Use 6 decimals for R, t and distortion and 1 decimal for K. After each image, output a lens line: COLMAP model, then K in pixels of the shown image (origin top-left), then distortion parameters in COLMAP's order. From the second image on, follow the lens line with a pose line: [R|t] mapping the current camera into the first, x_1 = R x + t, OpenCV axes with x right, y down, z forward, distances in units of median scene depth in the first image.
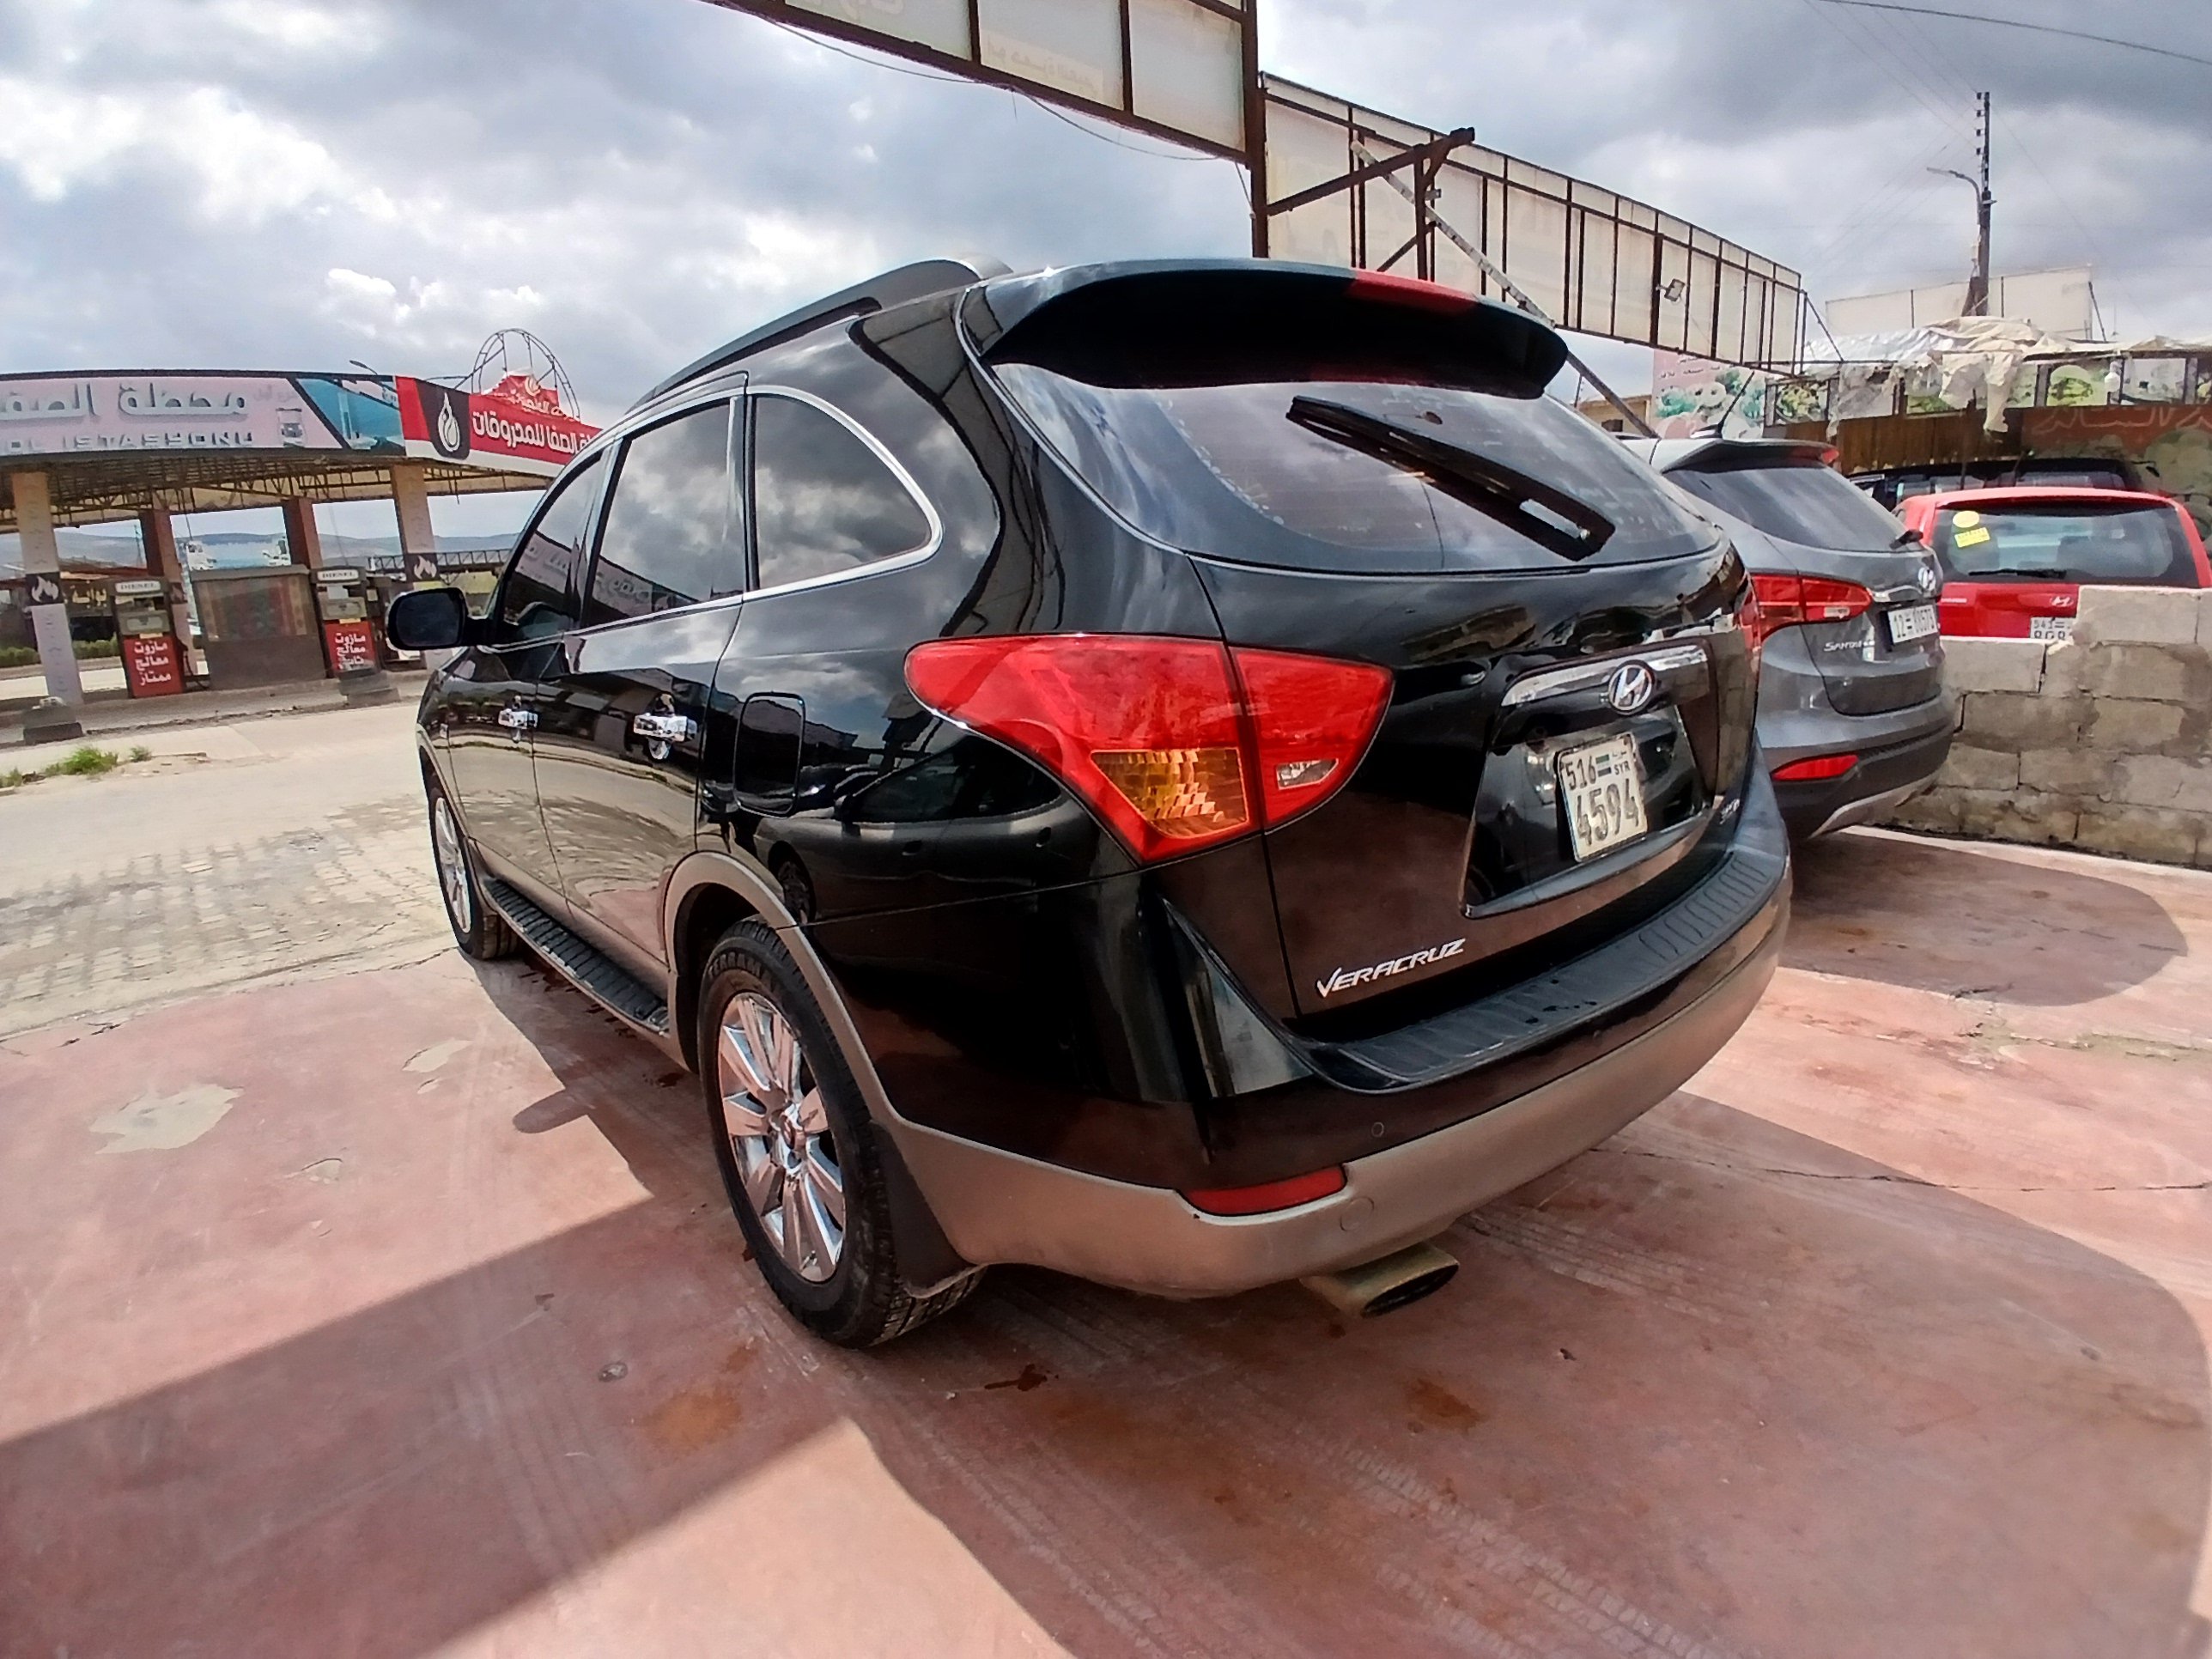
lens RADIAL K [[1098.1, 0, 1115.5], [0, 1098.1, 811.8], [0, 0, 1]] dist [-0.000287, -0.039895]
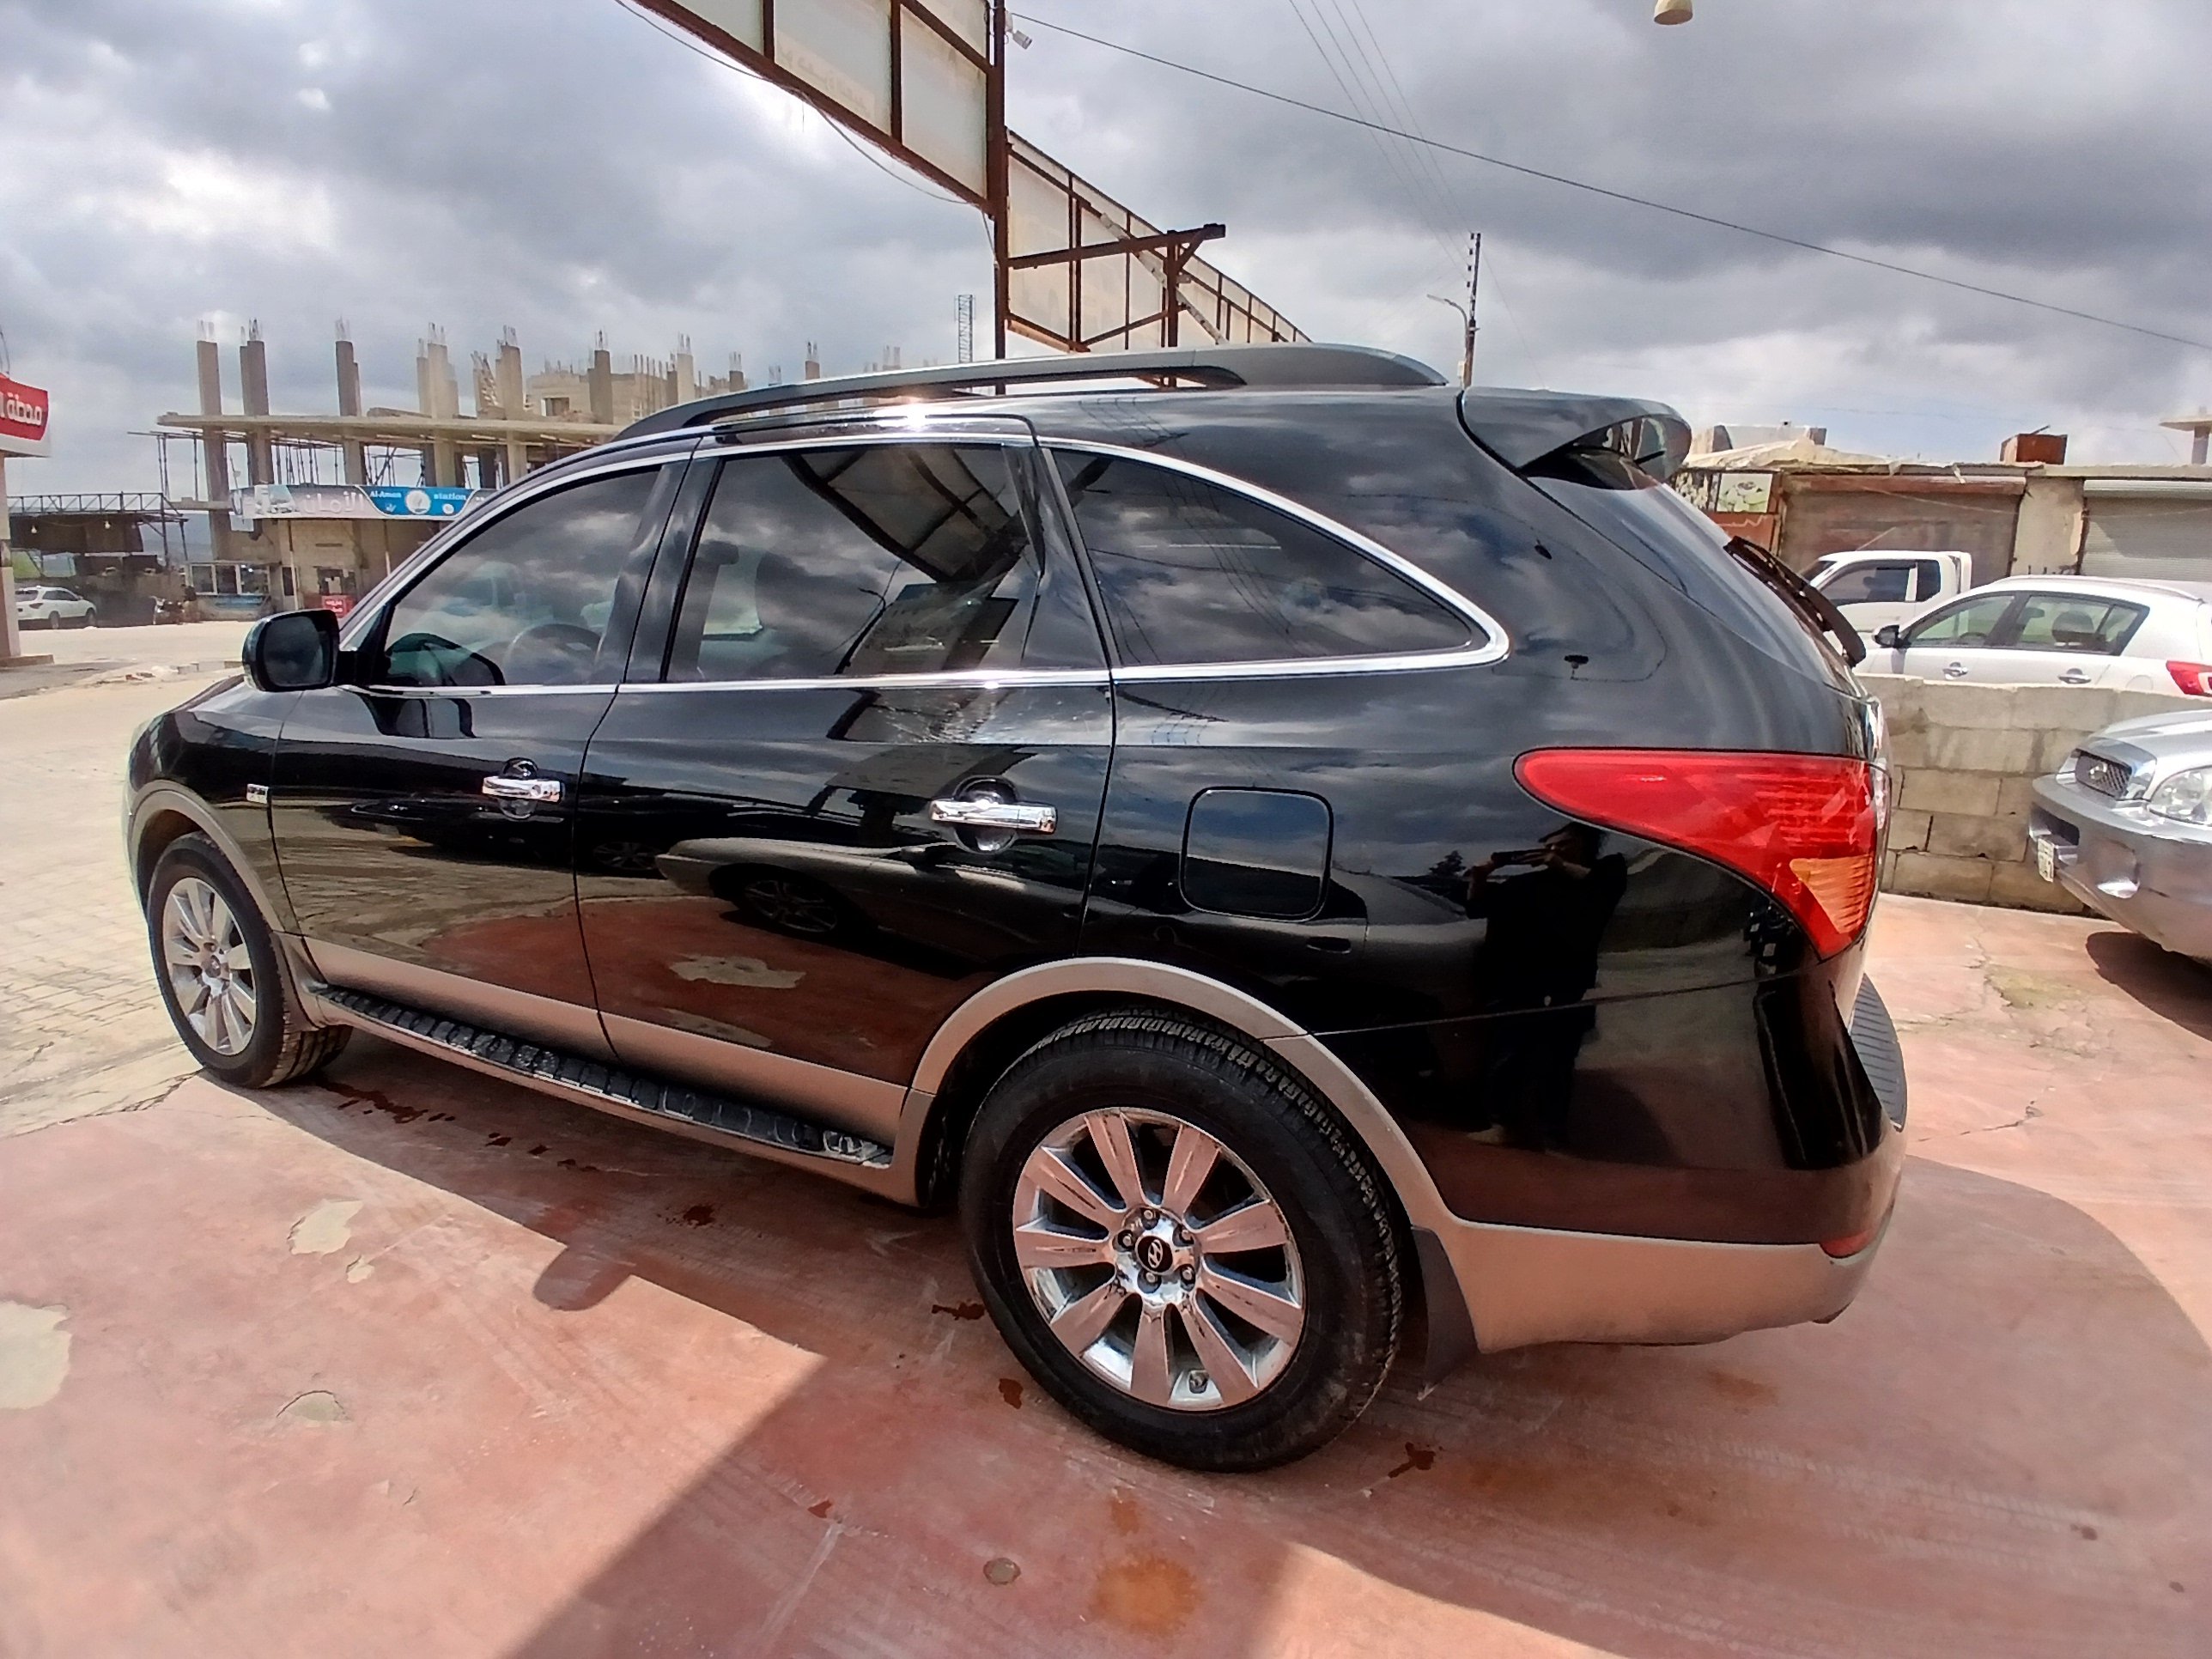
lens RADIAL K [[1098.4, 0, 1106.1], [0, 1098.4, 817.1], [0, 0, 1]] dist [-0.001003, -0.041729]
pose [[0.922296, -0.014118, 0.386225, -0.218562], [0.022547, 0.999596, -0.017303, -0.019531], [-0.385825, 0.024666, 0.922242, 0.049227]]
